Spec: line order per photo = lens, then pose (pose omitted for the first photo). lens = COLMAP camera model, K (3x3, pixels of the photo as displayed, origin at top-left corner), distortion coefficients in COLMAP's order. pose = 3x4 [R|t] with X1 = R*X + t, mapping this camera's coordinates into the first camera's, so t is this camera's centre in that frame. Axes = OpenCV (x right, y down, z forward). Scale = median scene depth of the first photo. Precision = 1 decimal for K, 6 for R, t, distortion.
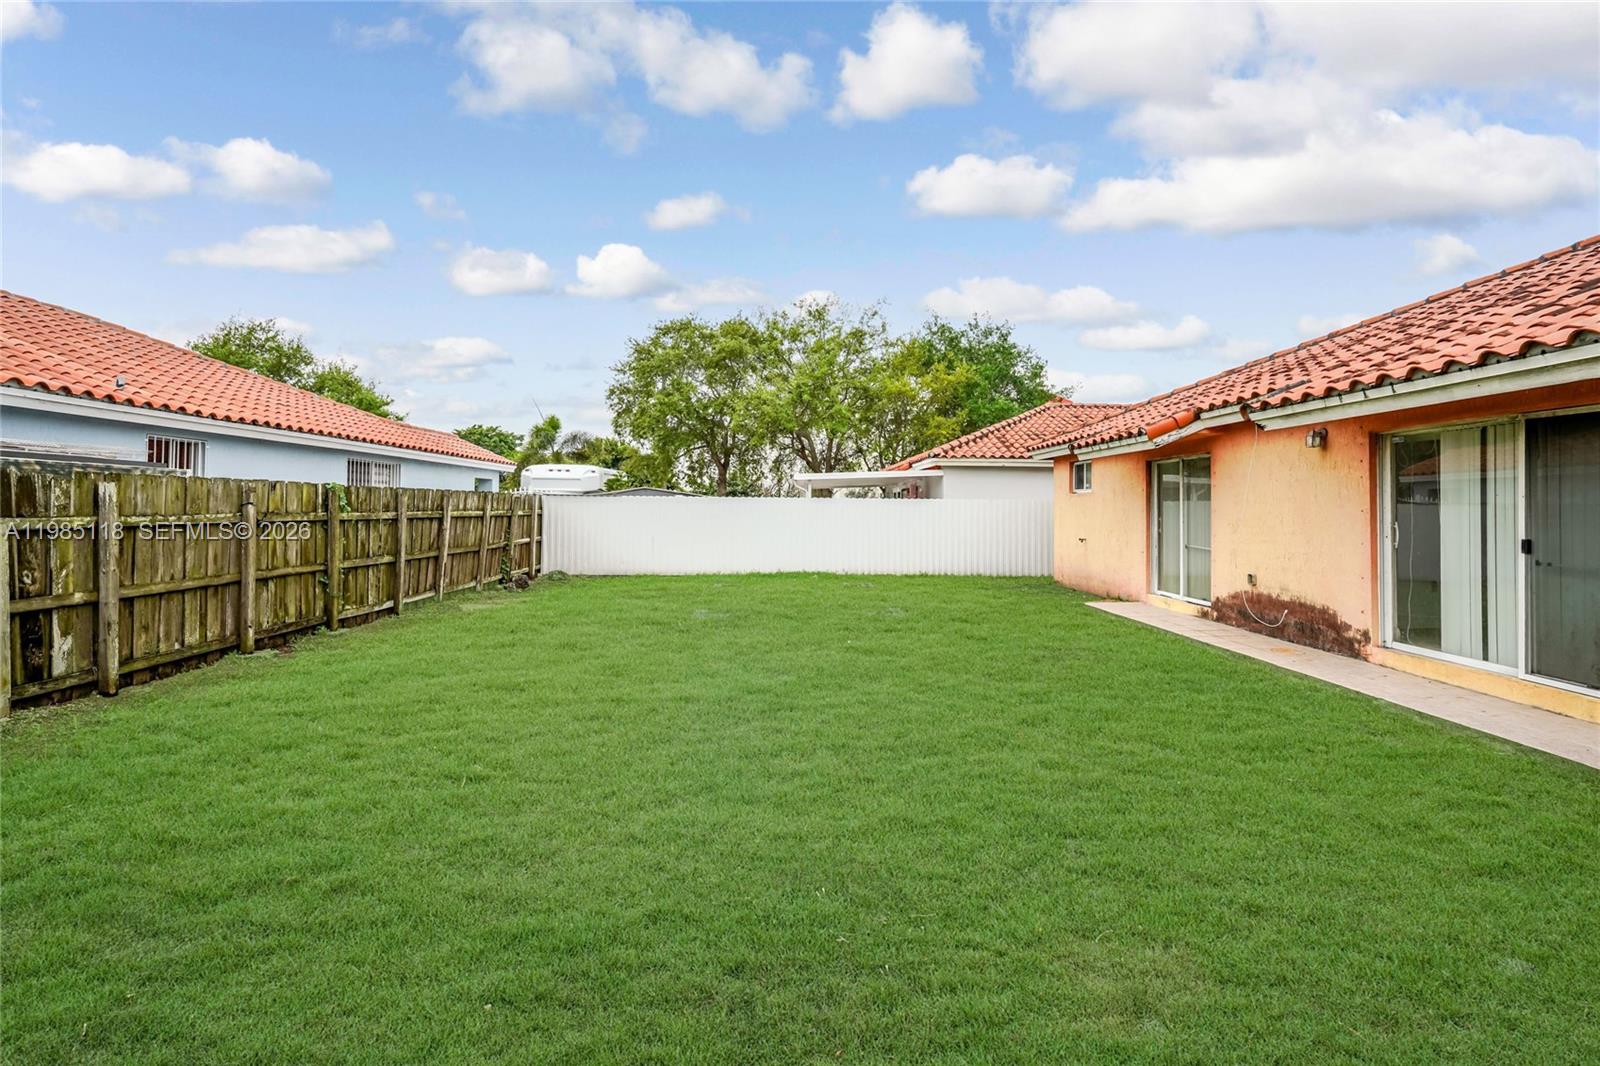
lens RADIAL K [[677.4, 0, 861.1], [0, 677.4, 478.4], [0, 0, 1]] dist [0.001287, 0.003810]
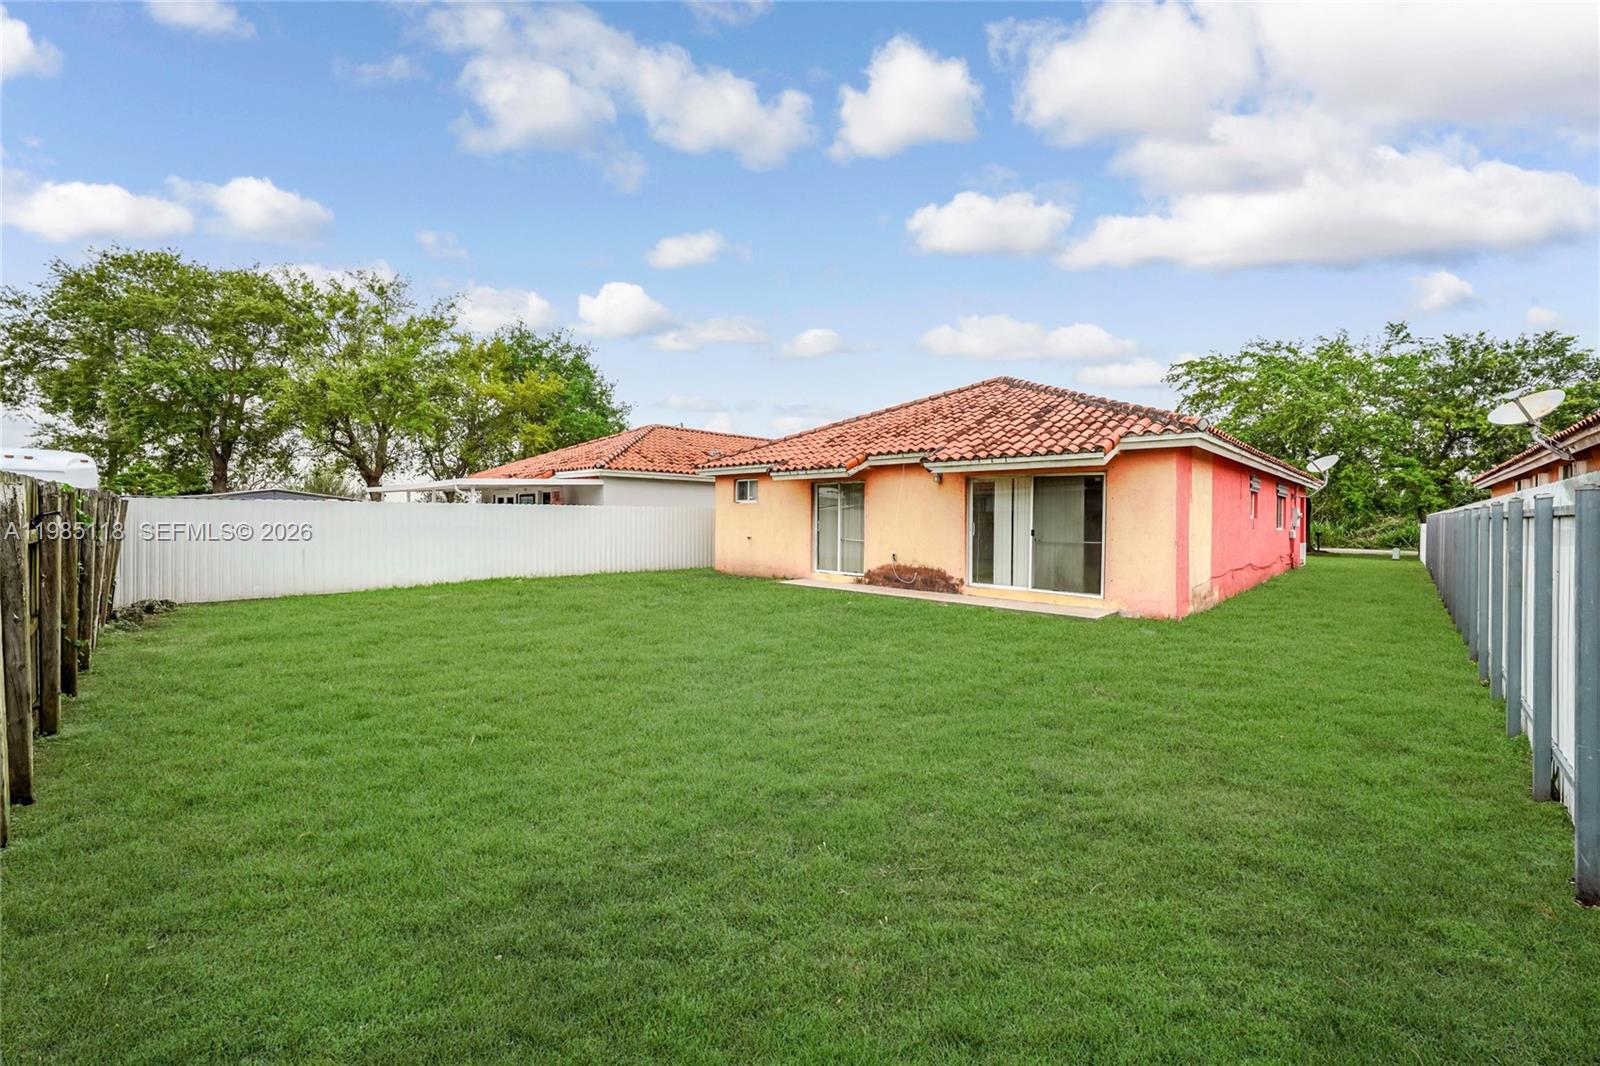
lens RADIAL K [[646.8, 0, 817.0], [0, 646.8, 518.1], [0, 0, 1]] dist [0.007166, 0.002038]
pose [[0.716046, -0.004986, 0.698035, -0.650762], [-0.033107, 0.998607, 0.041095, -0.008779], [-0.697268, -0.052536, 0.714883, -0.019961]]
